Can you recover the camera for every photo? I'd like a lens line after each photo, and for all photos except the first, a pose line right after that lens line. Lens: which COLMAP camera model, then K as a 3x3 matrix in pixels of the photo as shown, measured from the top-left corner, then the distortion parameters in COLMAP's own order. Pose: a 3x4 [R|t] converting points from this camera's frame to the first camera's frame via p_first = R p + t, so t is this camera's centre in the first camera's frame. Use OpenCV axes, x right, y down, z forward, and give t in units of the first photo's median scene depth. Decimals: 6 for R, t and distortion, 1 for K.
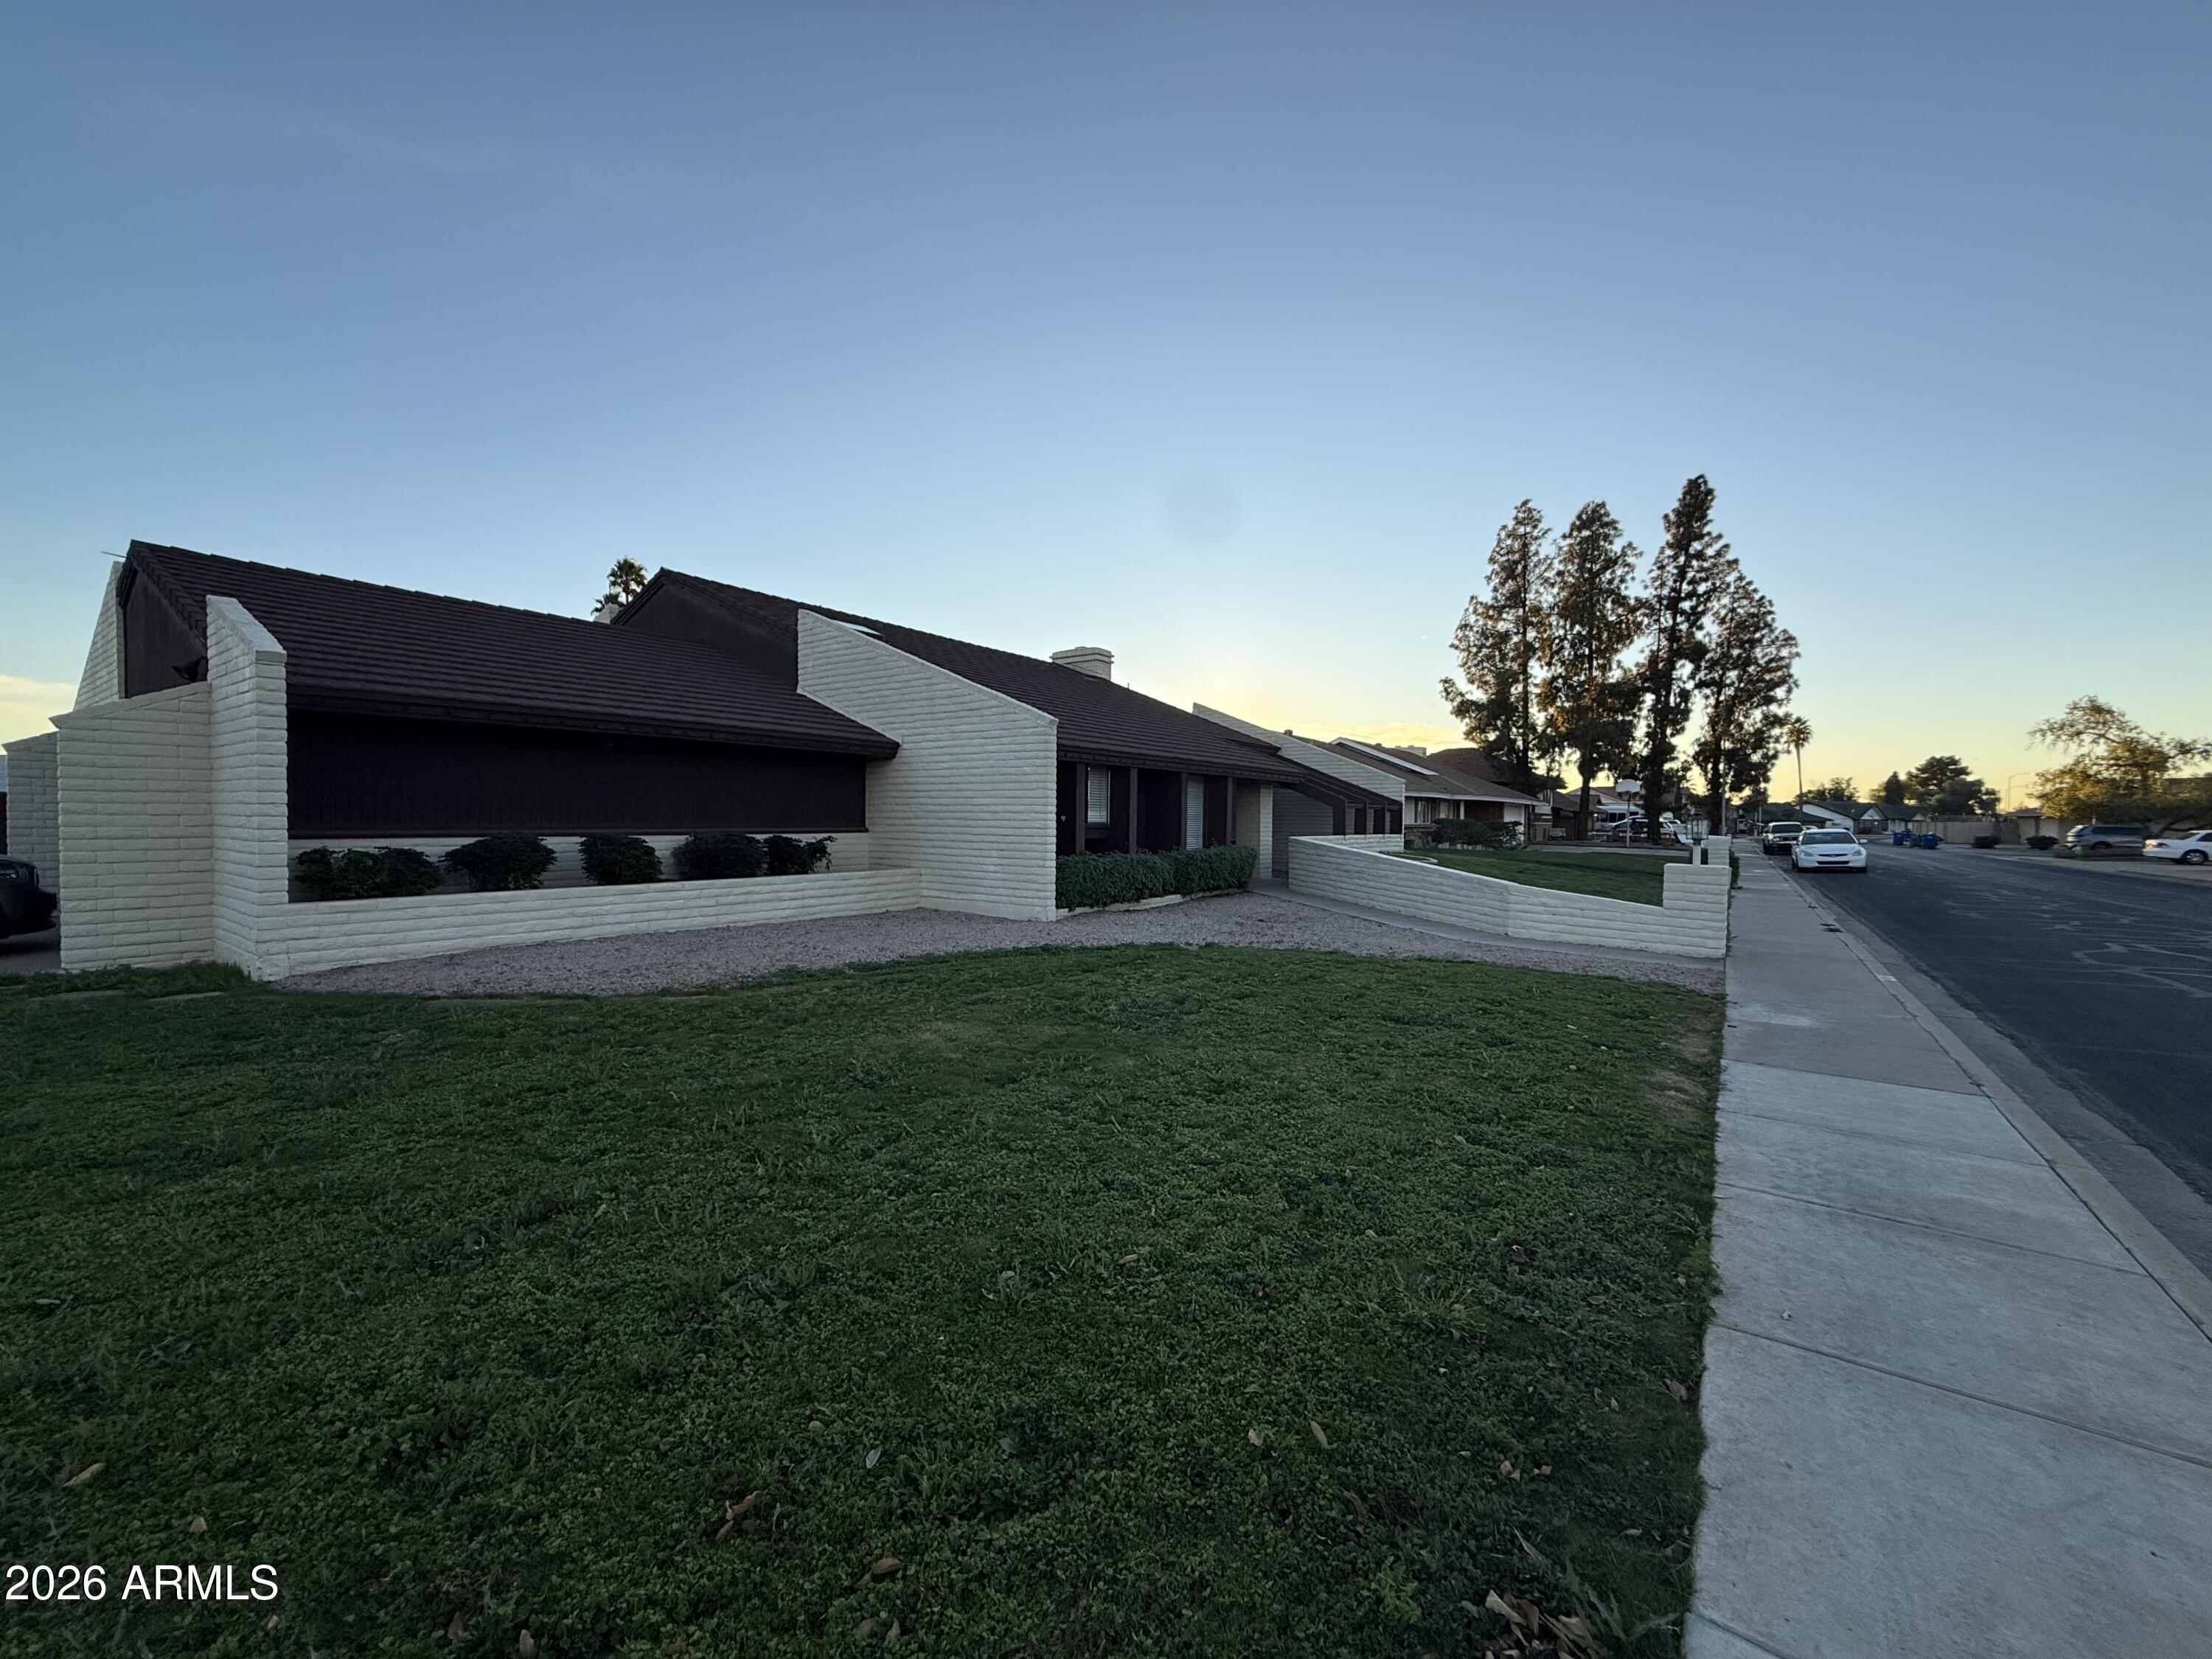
lens RADIAL K [[869.2, 0, 1116.4], [0, 869.2, 825.6], [0, 0, 1]] dist [-0.001347, -0.000107]
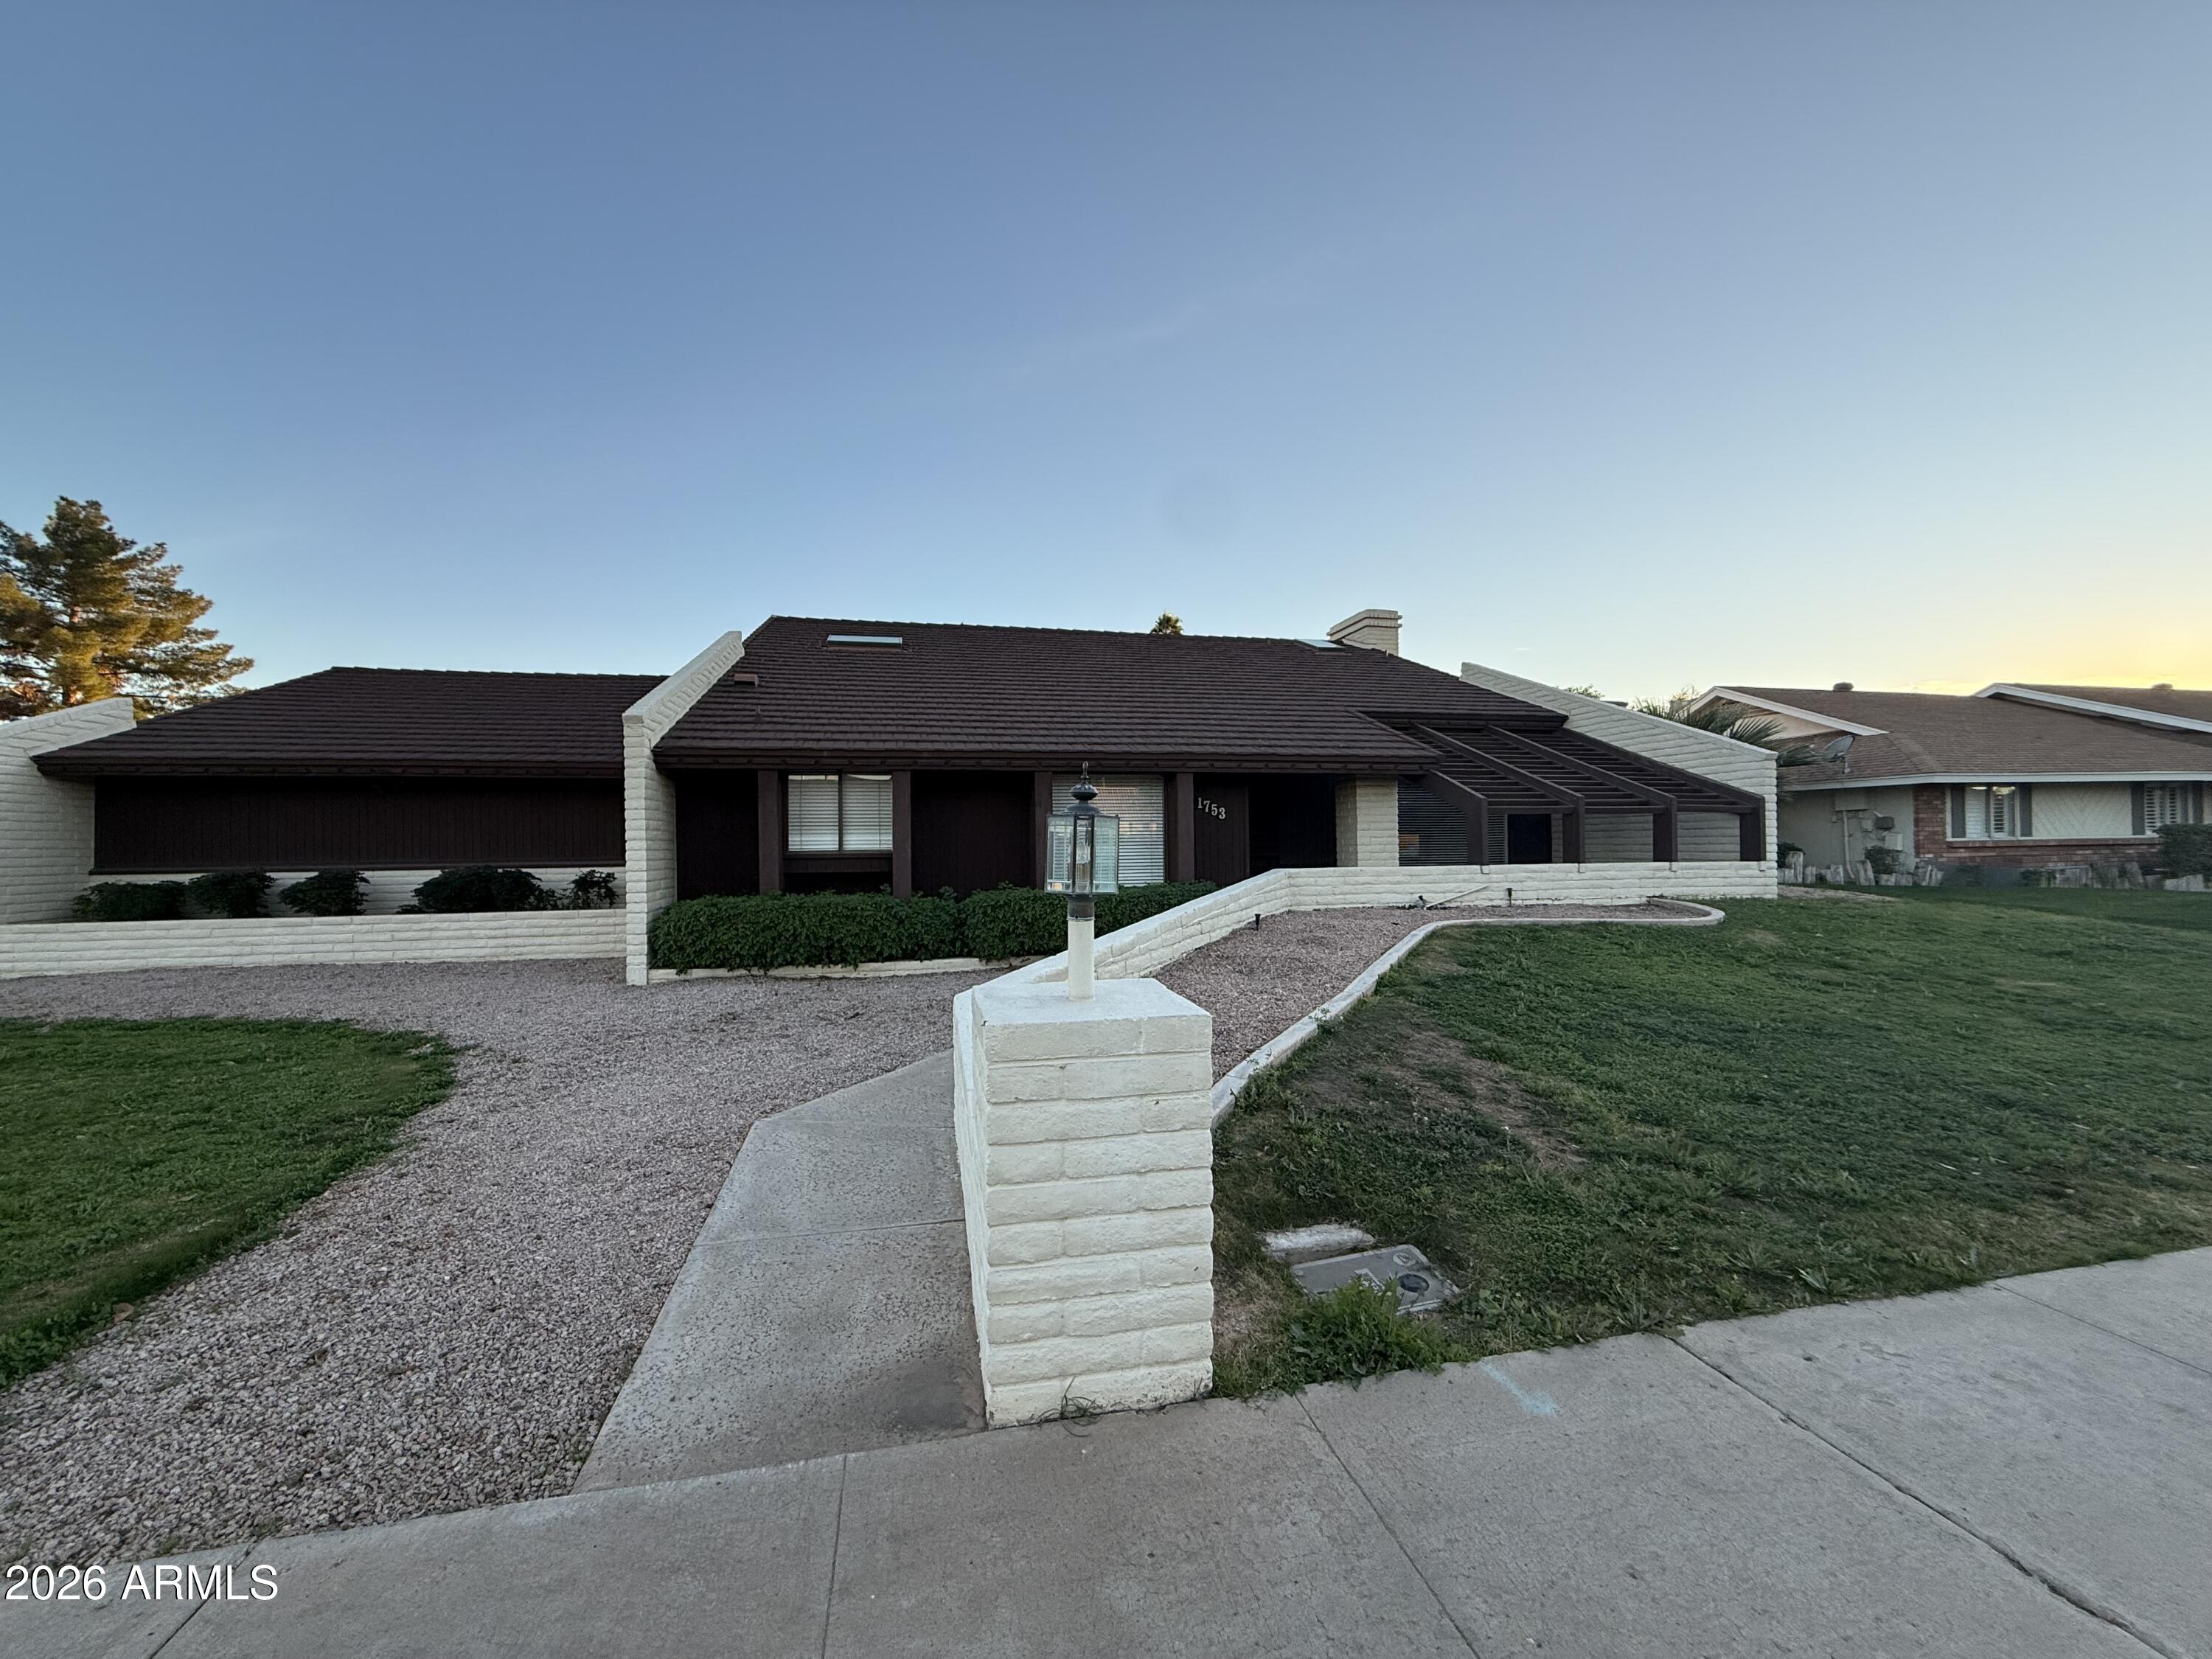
lens RADIAL K [[869.2, 0, 1103.0], [0, 869.2, 843.7], [0, 0, 1]] dist [-0.001347, -0.000107]
pose [[0.743484, -0.018663, -0.668494, 0.765383], [0.012074, 0.999822, -0.014484, 0.005131], [0.668645, 0.002697, 0.743577, 0.761684]]
